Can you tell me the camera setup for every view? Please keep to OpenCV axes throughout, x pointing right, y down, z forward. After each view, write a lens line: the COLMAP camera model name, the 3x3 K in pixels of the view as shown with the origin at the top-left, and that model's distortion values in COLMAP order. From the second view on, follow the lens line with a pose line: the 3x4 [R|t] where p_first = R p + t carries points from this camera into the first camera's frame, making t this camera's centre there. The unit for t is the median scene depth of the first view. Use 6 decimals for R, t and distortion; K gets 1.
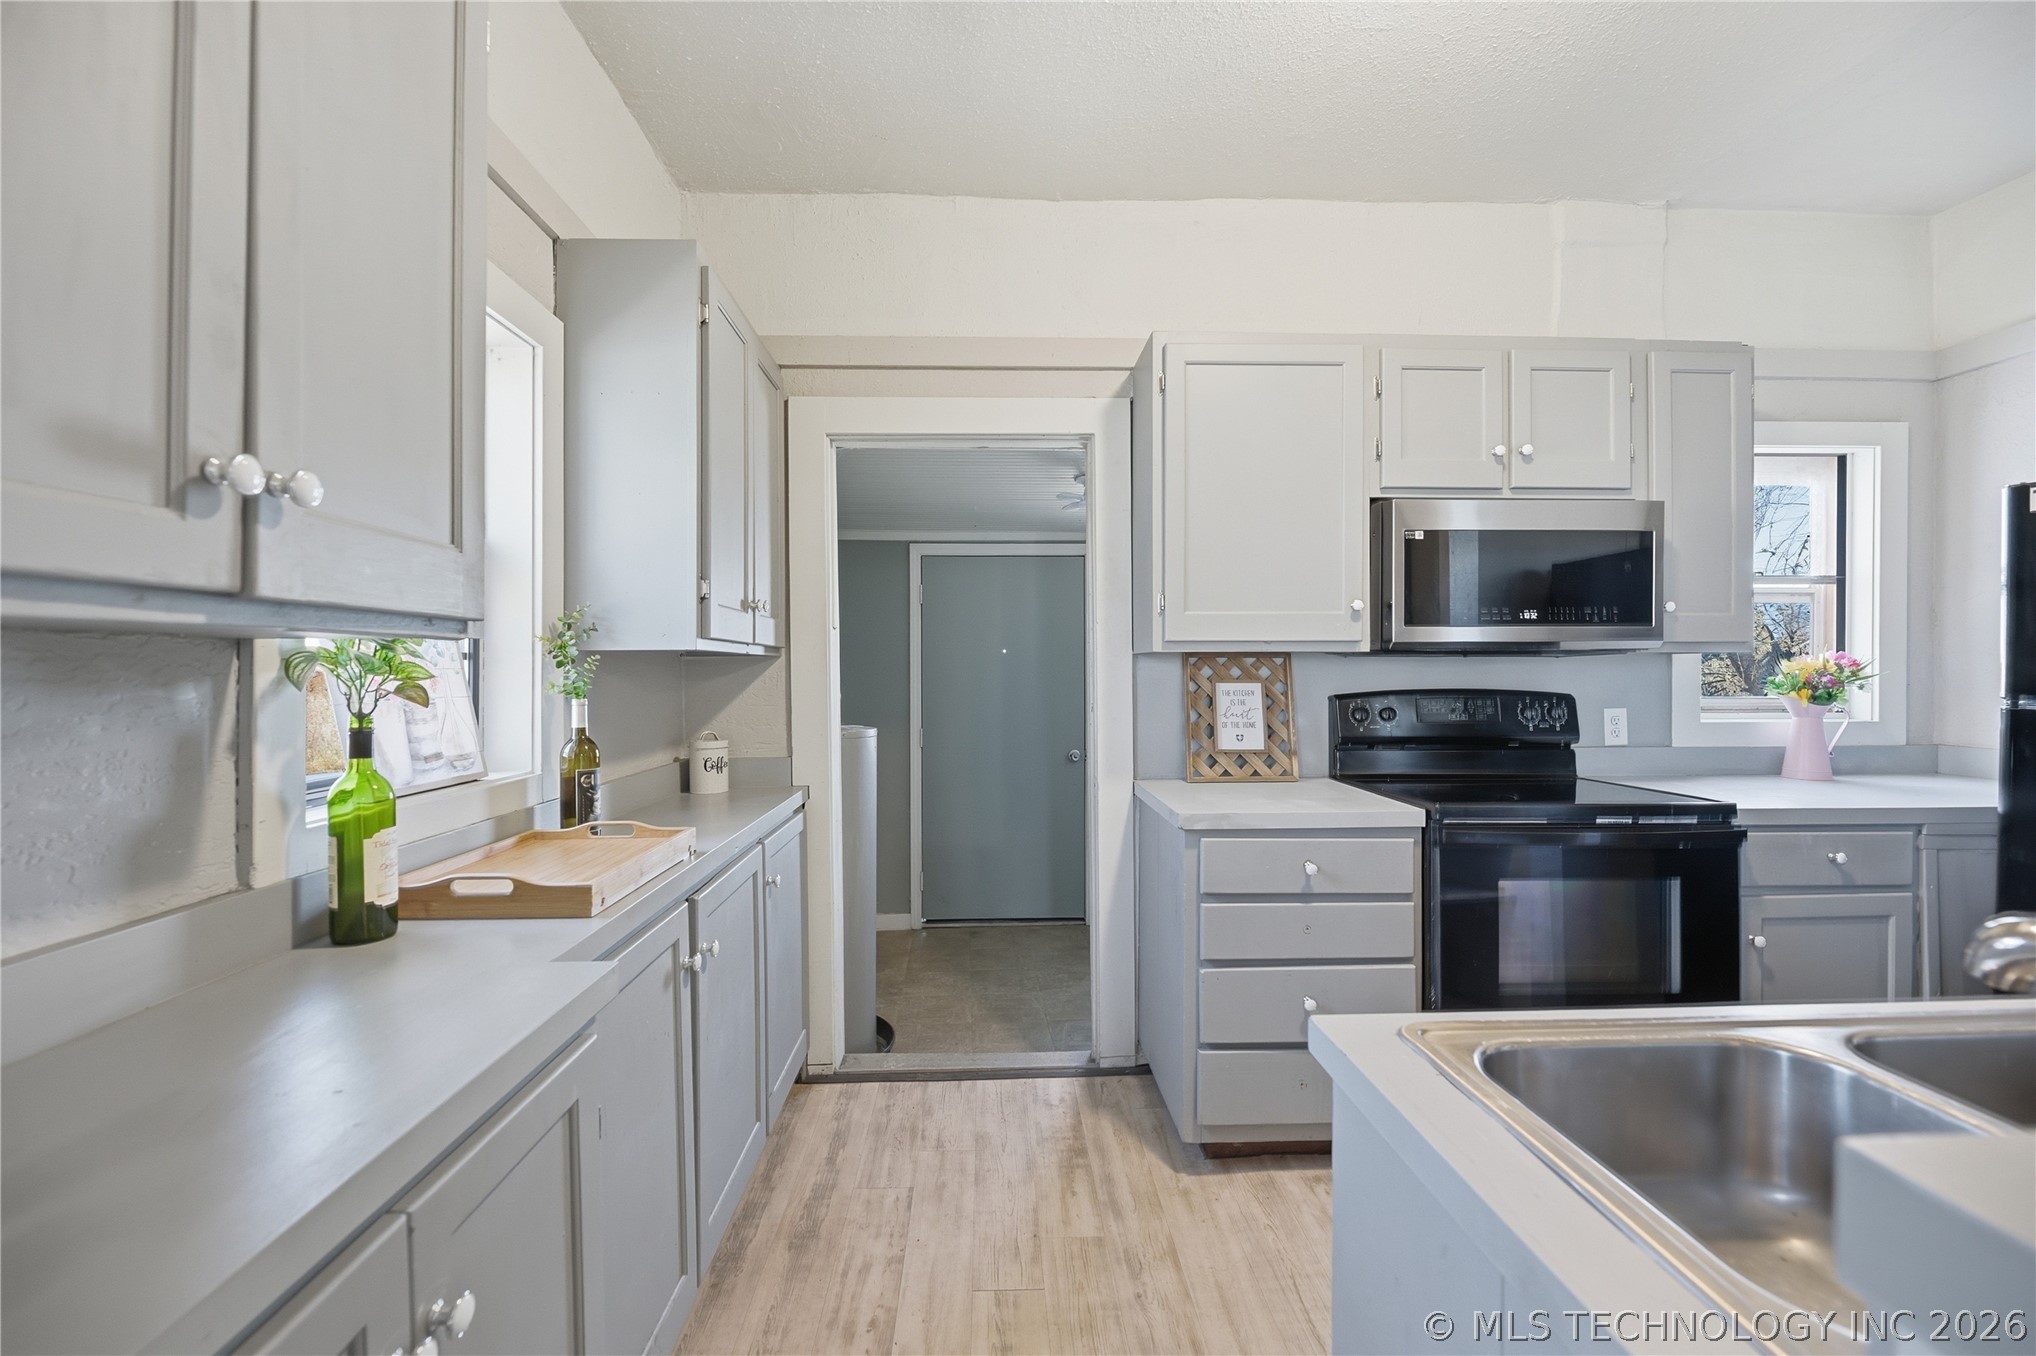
lens RADIAL K [[825.7, 0, 1017.2], [0, 825.7, 636.0], [0, 0, 1]] dist [0.000592, 0.000160]
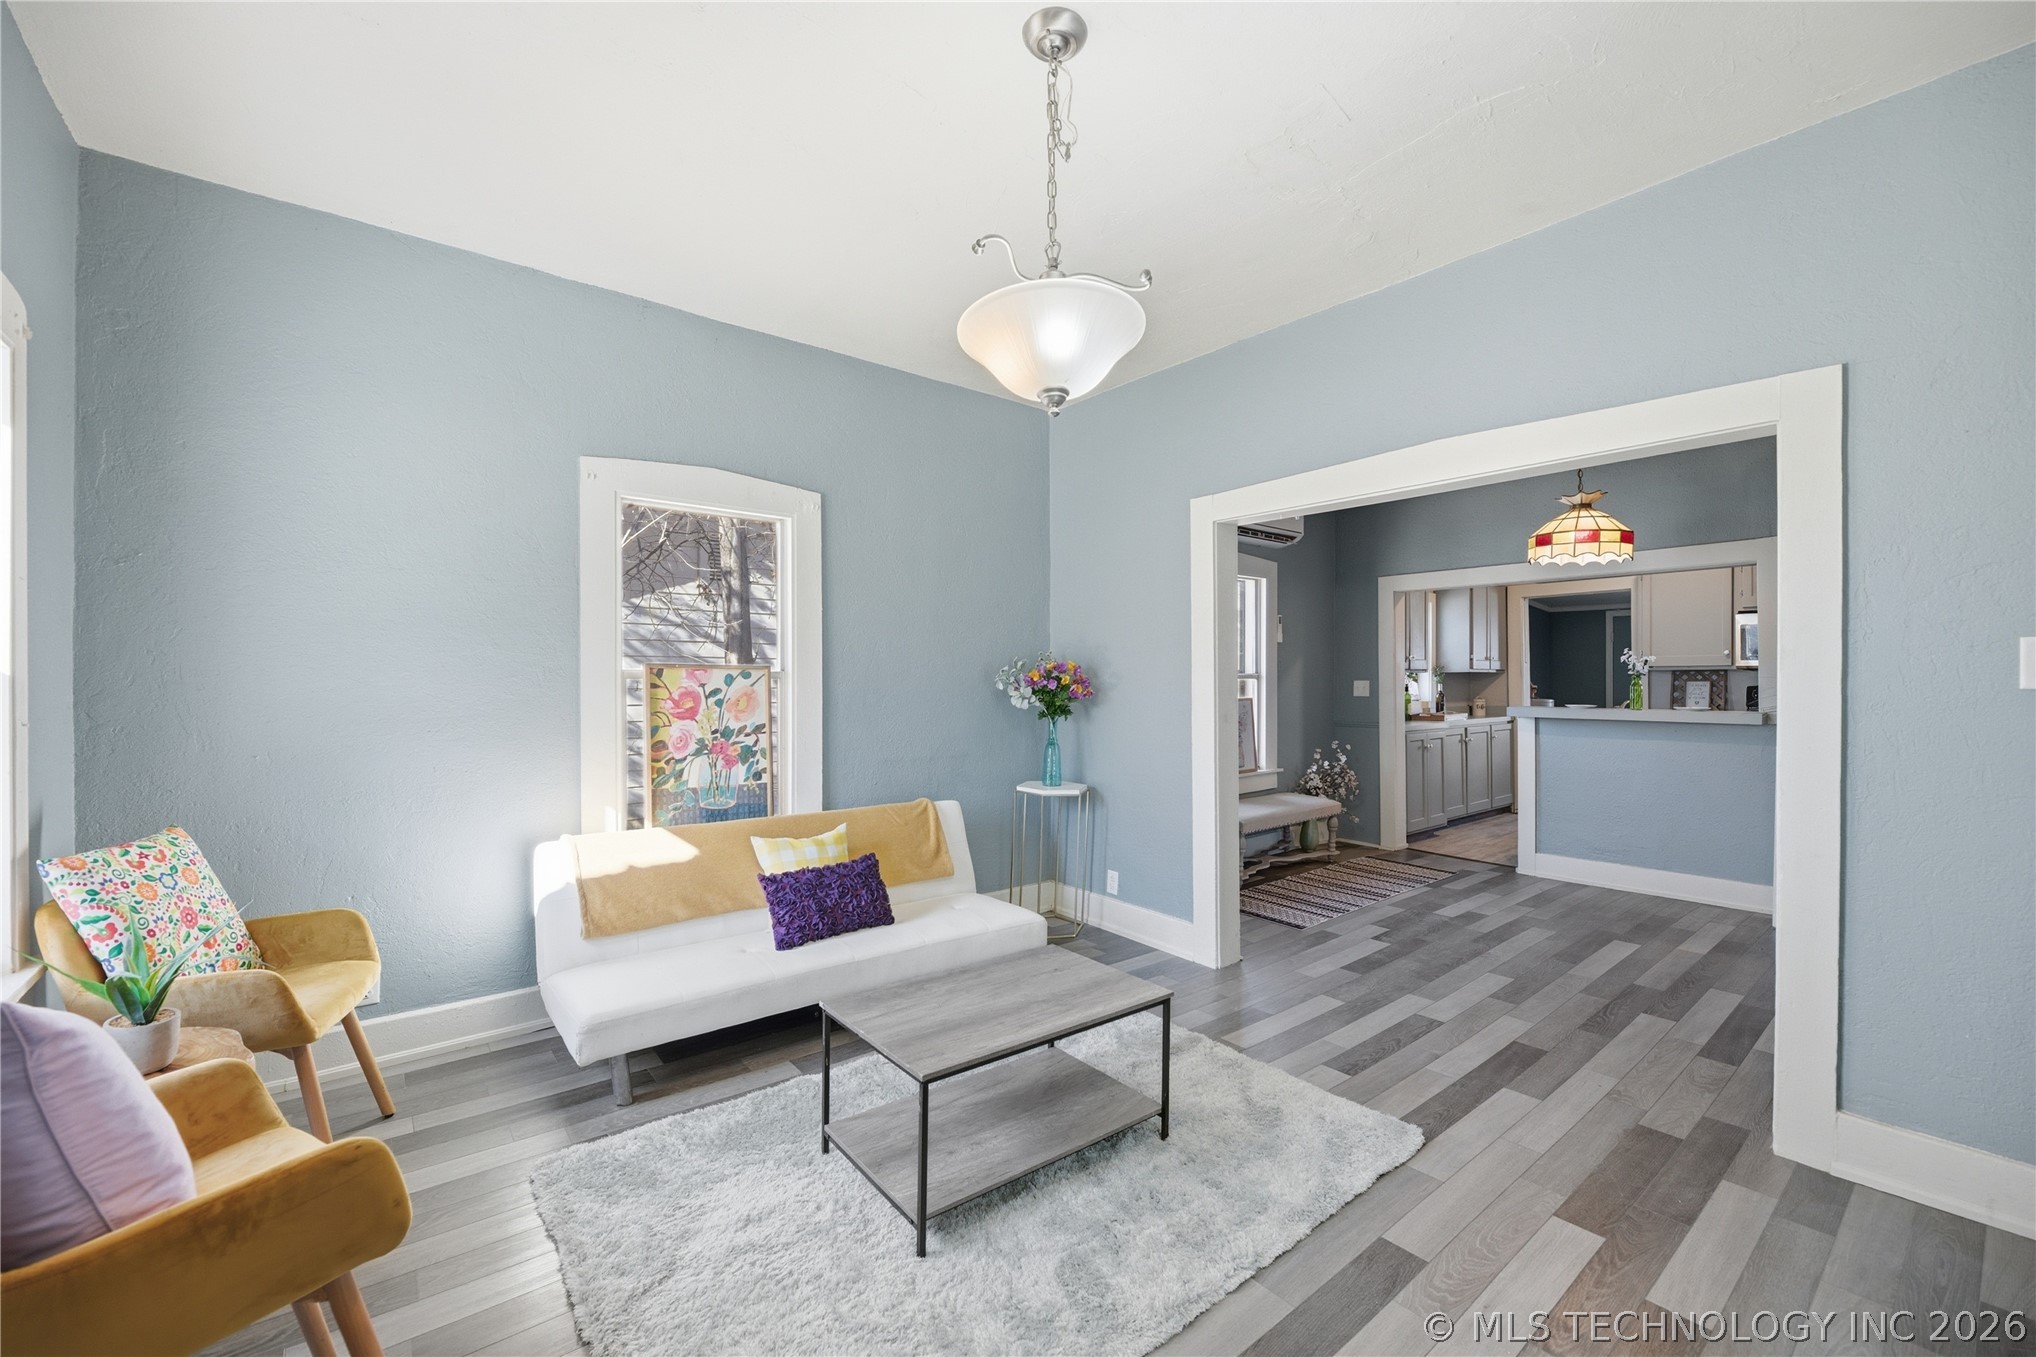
lens RADIAL K [[839.0, 0, 1007.6], [0, 839.0, 684.6], [0, 0, 1]] dist [0.002171, -0.003993]
pose [[0.593158, 0.003198, -0.805080, 1.129018], [0.033530, 0.999026, 0.028672, -0.082964], [0.804388, -0.044001, 0.592473, -2.324063]]
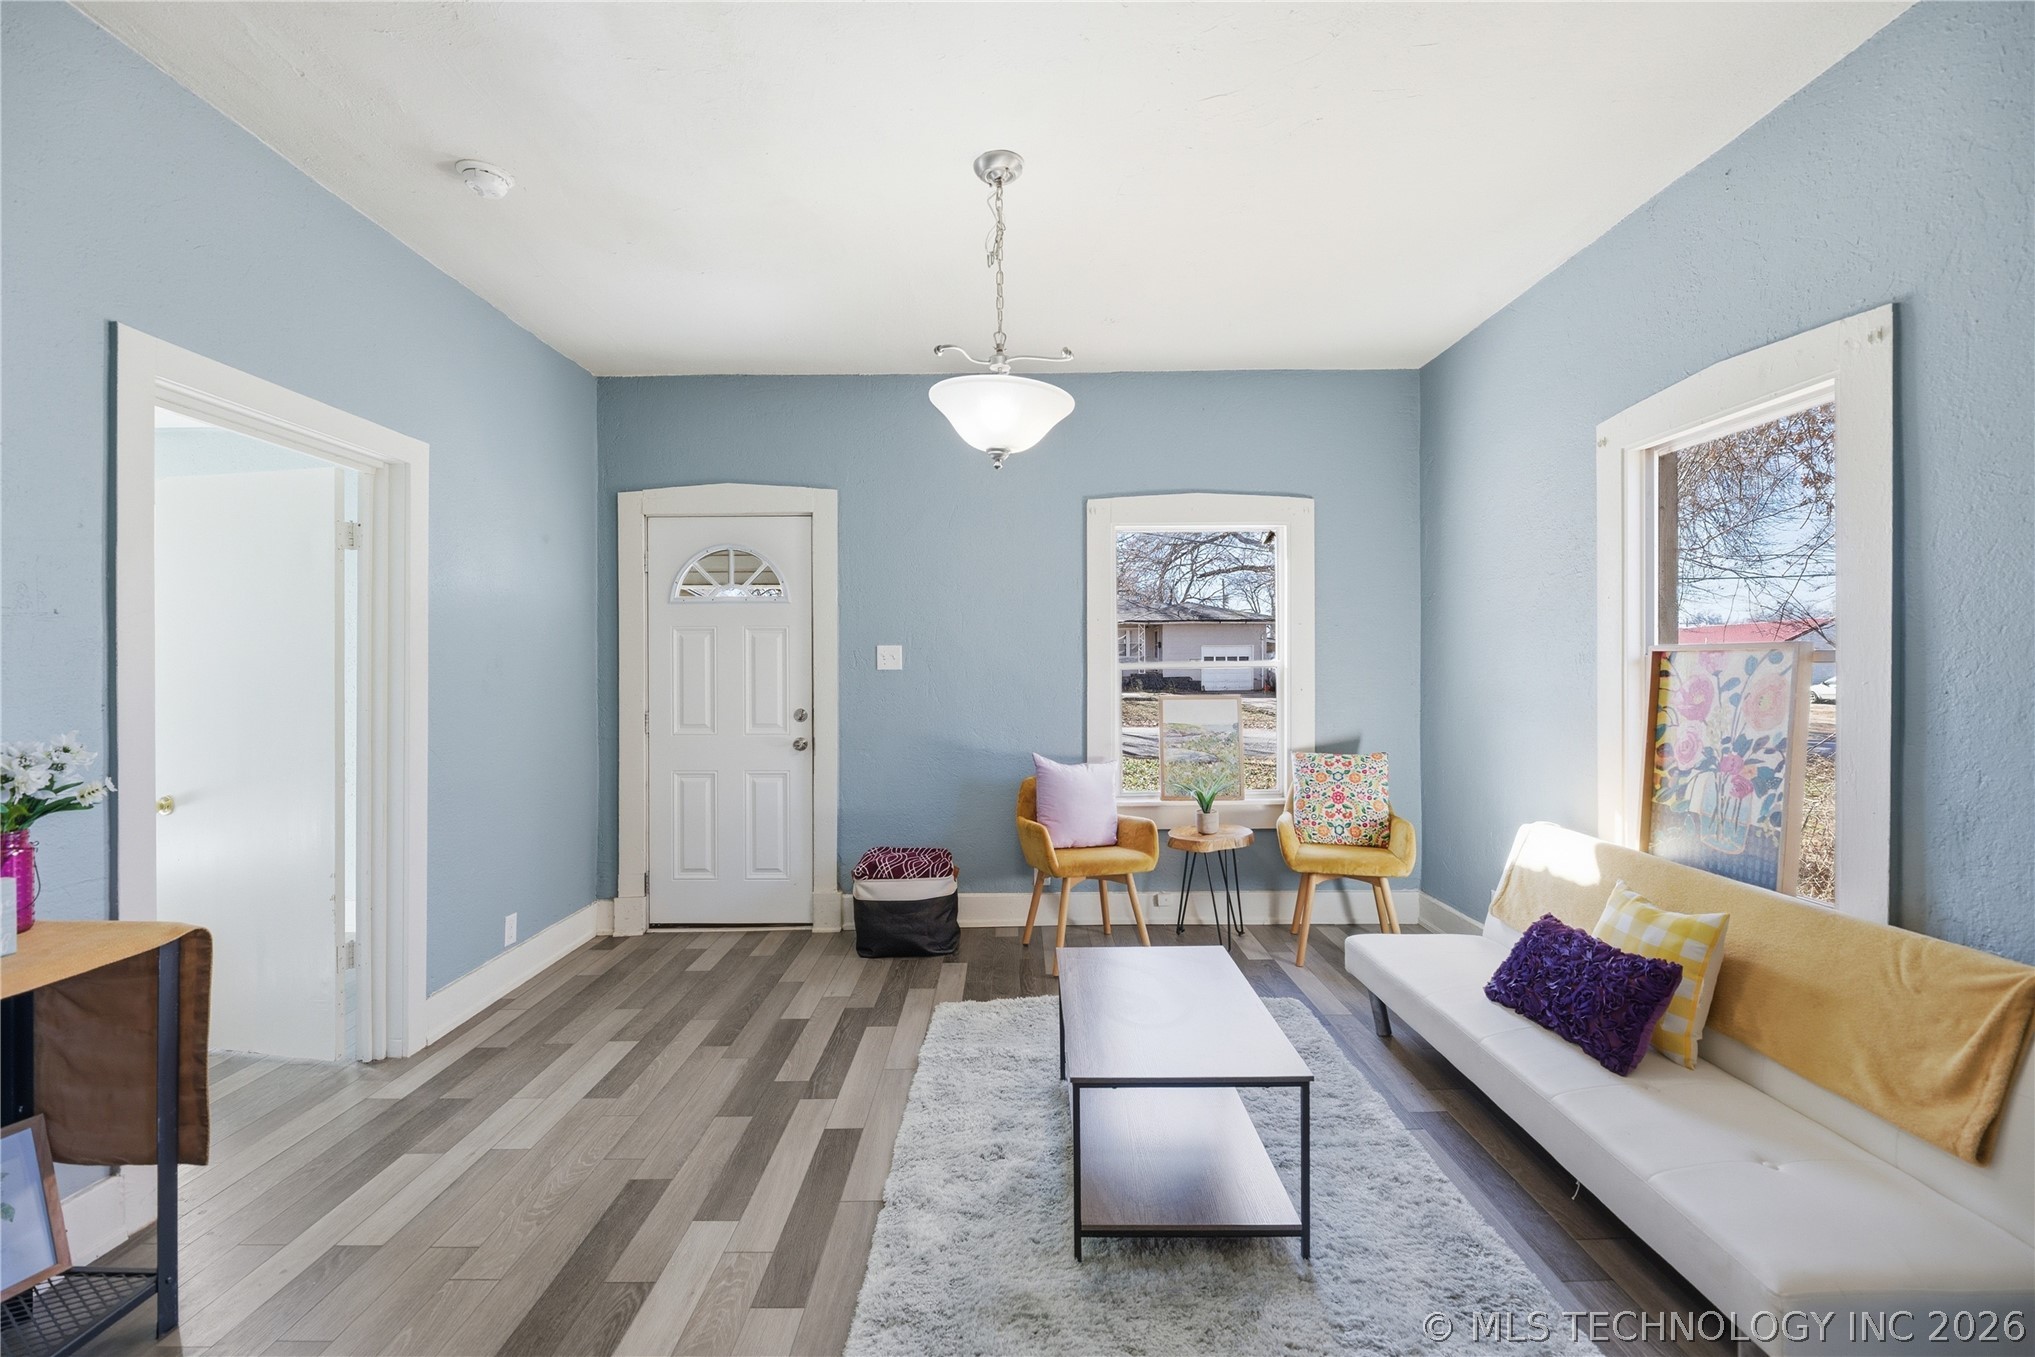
lens RADIAL K [[845.1, 0, 1022.6], [0, 845.1, 677.9], [0, 0, 1]] dist [-0.000498, -0.000142]
pose [[-0.999217, 0.010525, 0.038143, 0.485895], [0.009155, 0.999312, -0.035927, -0.025223], [-0.038495, -0.035550, -0.998626, -0.875561]]
